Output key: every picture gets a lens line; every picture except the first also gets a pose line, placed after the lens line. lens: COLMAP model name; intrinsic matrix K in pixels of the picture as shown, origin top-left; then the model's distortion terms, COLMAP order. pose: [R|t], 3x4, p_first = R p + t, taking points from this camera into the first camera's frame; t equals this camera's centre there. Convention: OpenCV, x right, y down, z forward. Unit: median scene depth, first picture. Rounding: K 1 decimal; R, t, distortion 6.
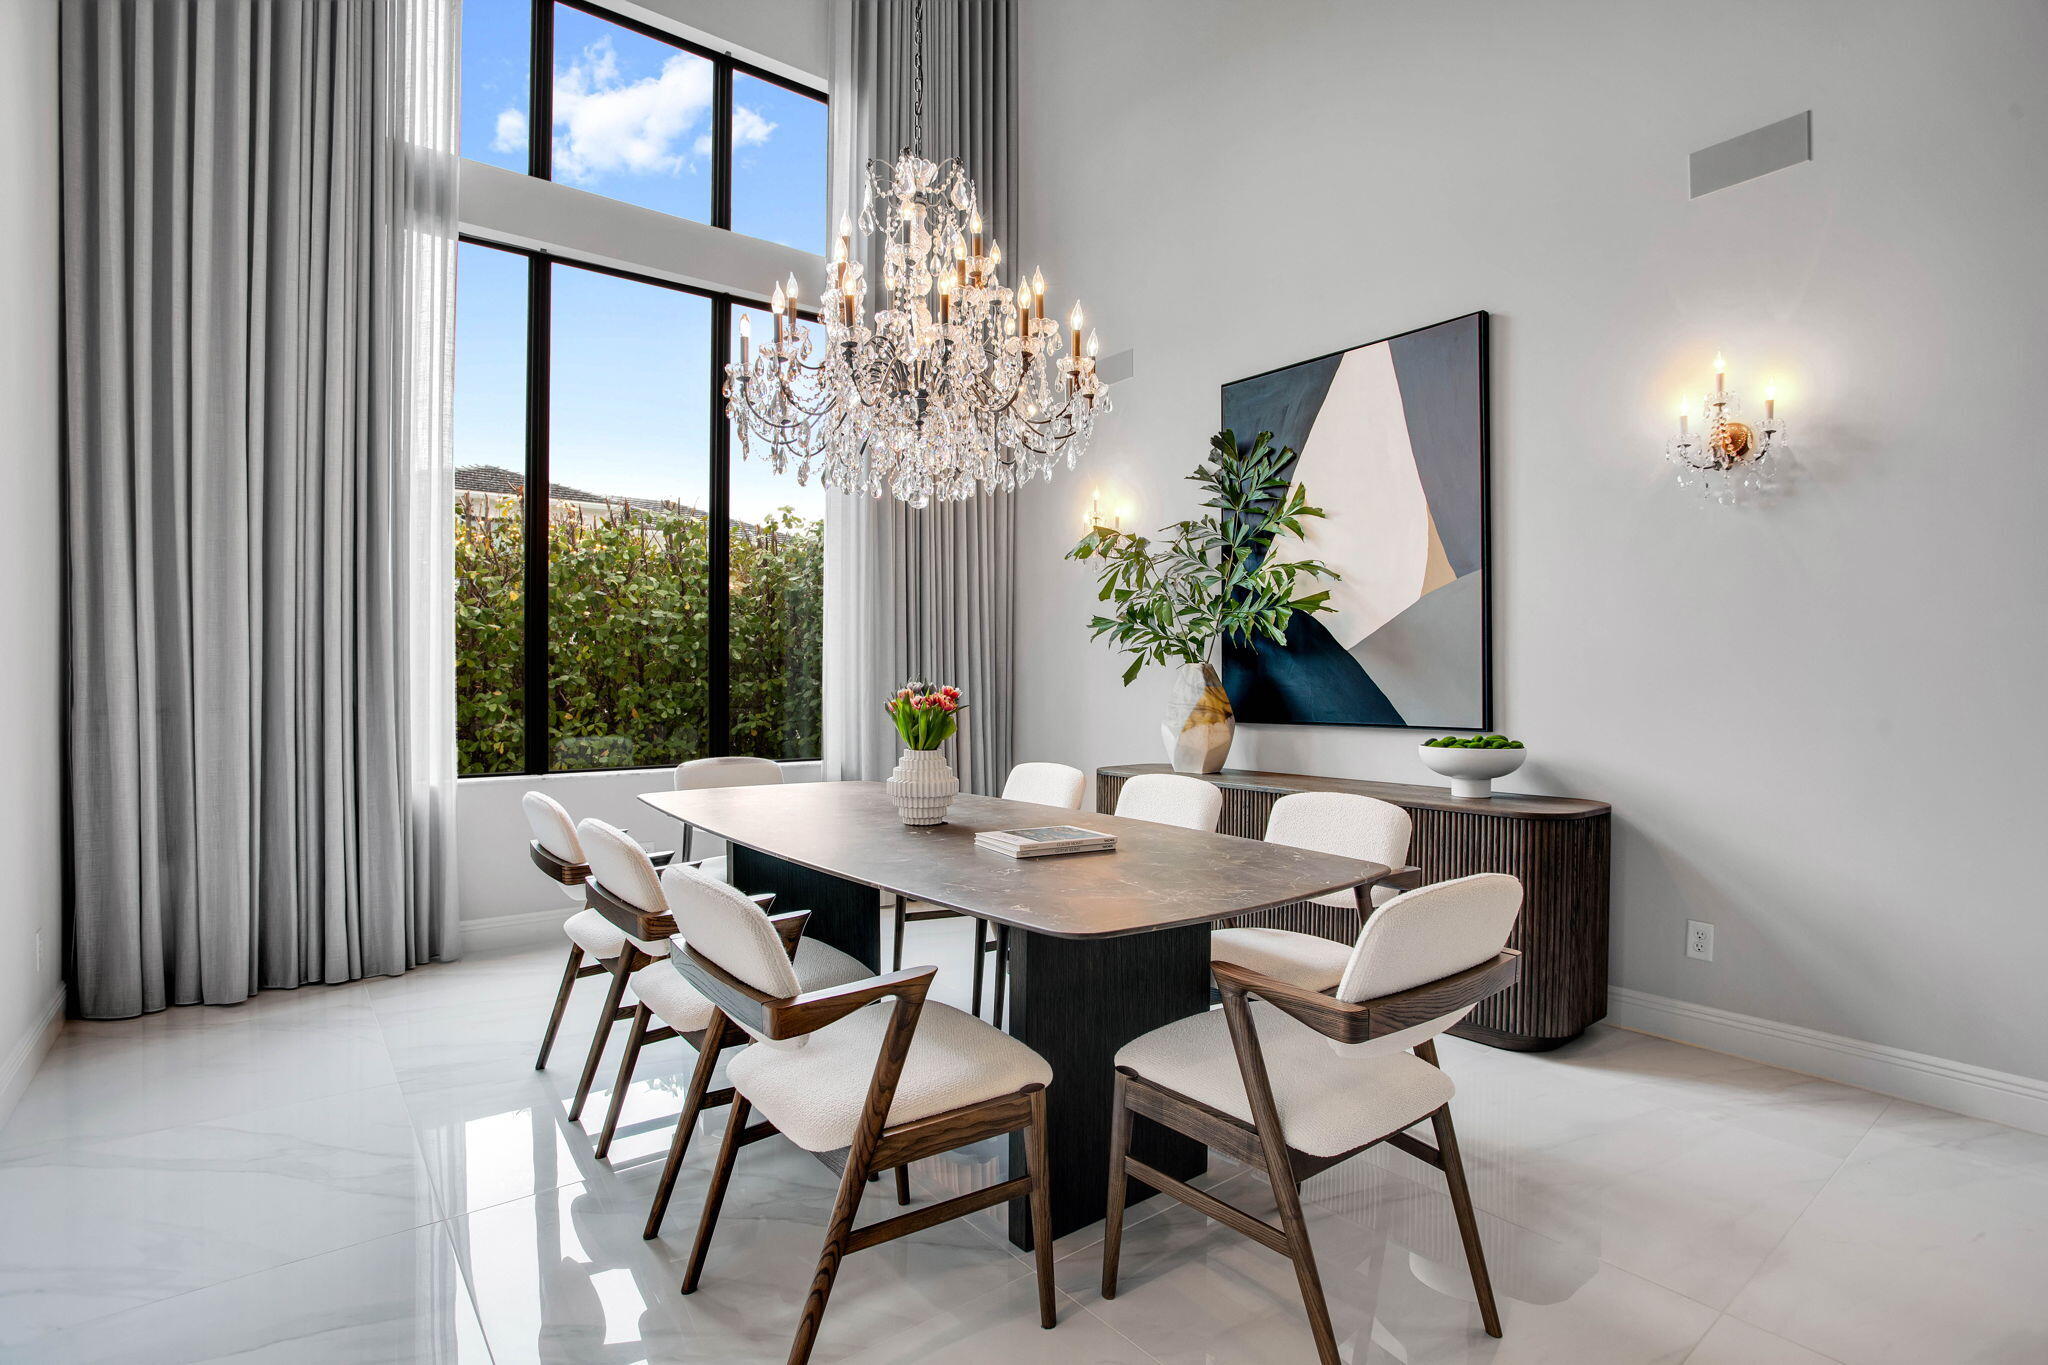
lens RADIAL K [[1007.3, 0, 1029.5], [0, 1007.3, 676.5], [0, 0, 1]] dist [-0.000525, 0.000422]
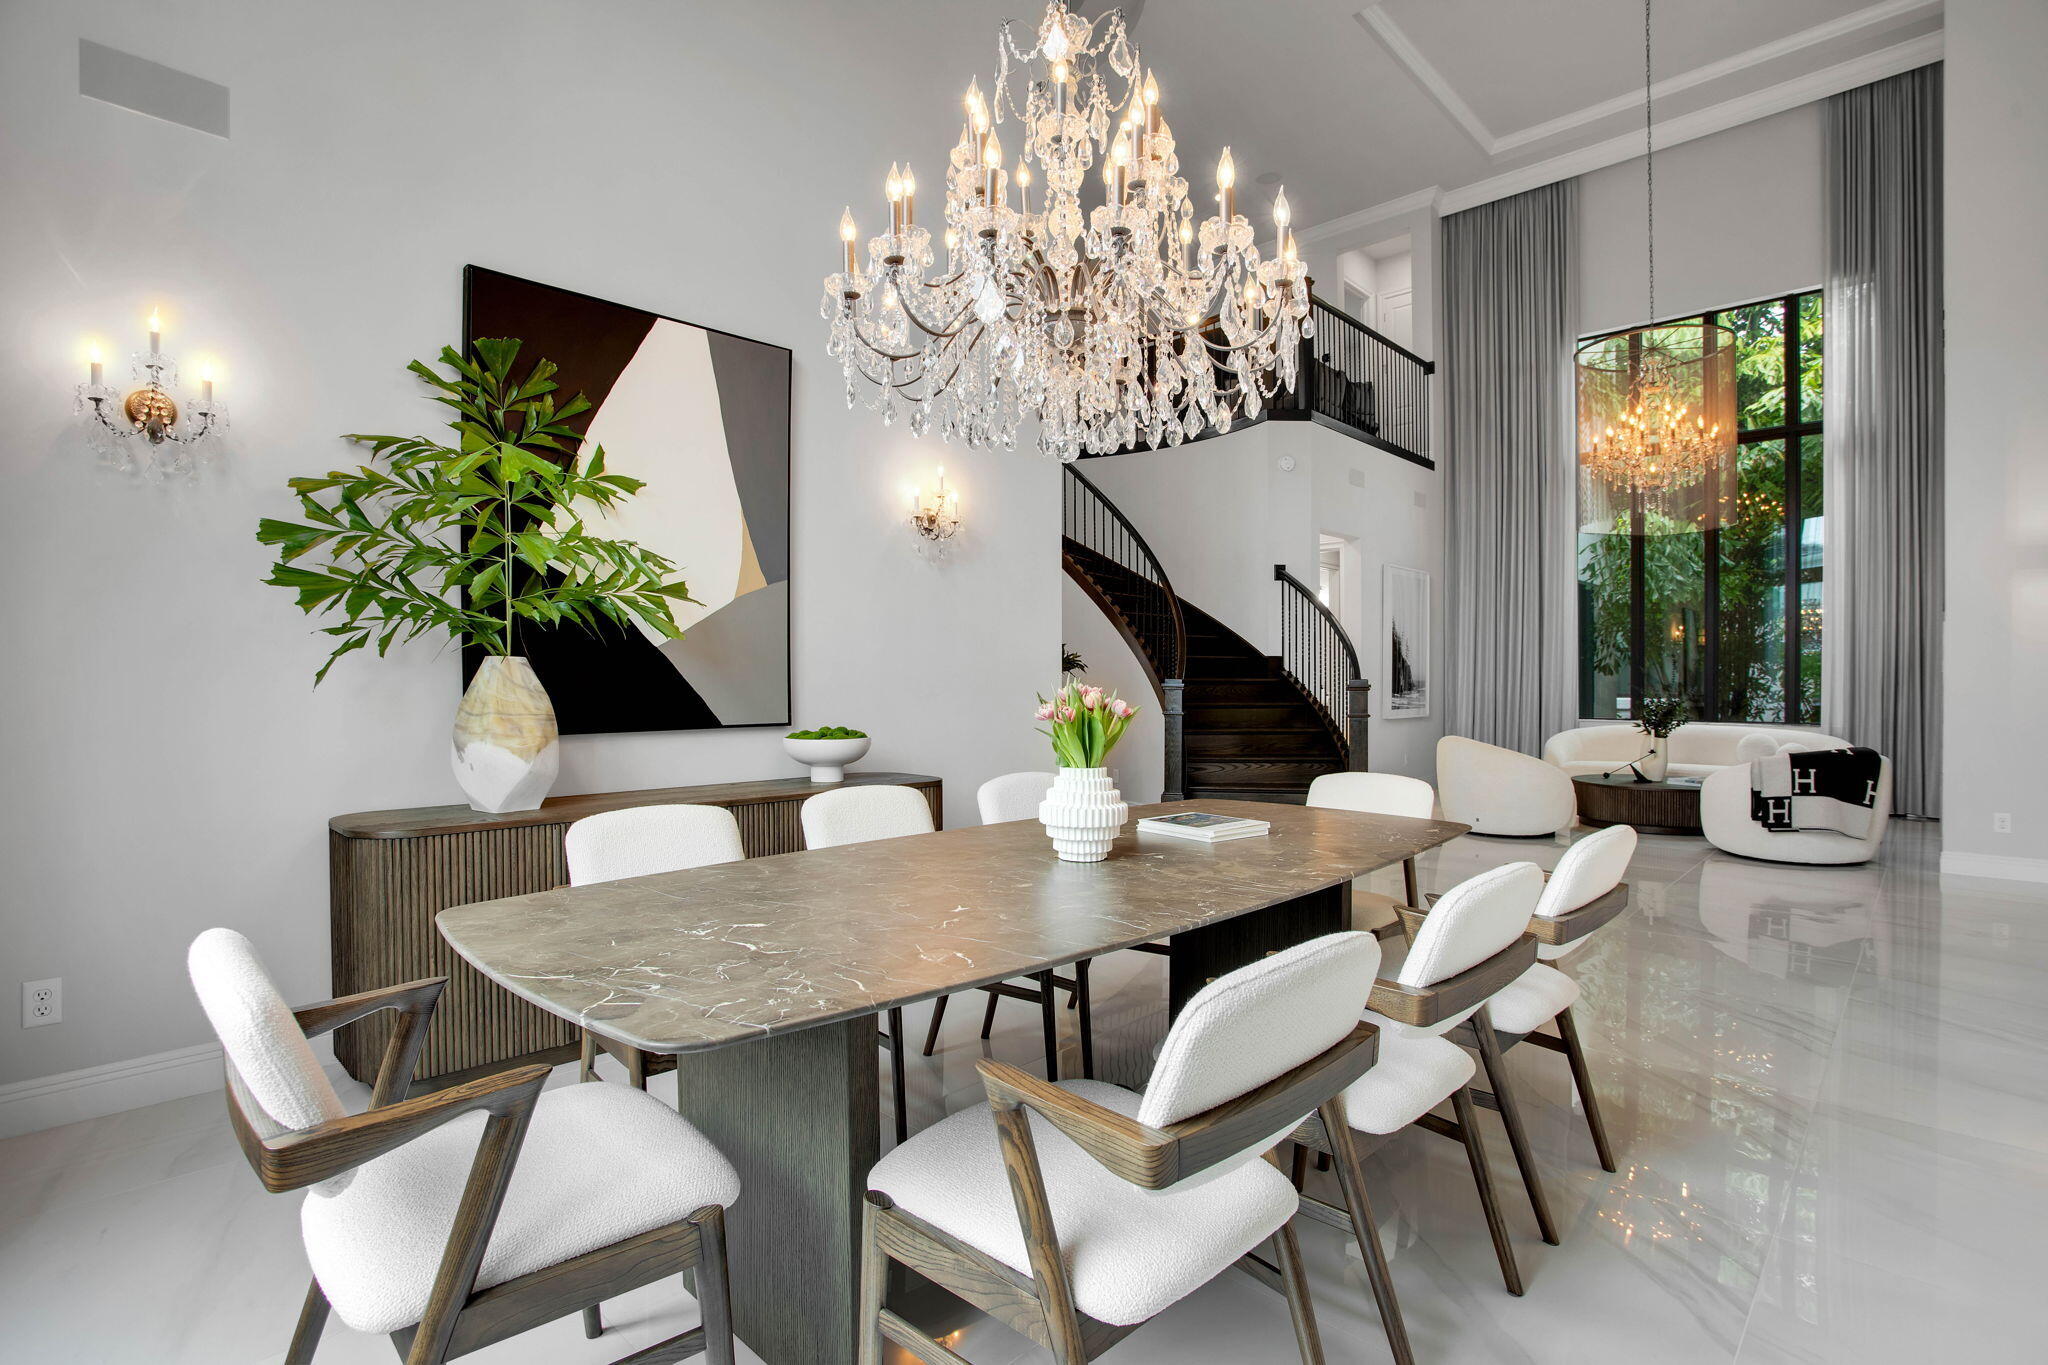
lens RADIAL K [[1007.3, 0, 1031.0], [0, 1007.3, 687.7], [0, 0, 1]] dist [-0.000525, 0.000422]
pose [[-0.147067, -0.014600, 0.989019, -0.646919], [0.005151, 0.999866, 0.015526, -0.001980], [-0.989113, 0.007378, -0.146972, 0.822279]]
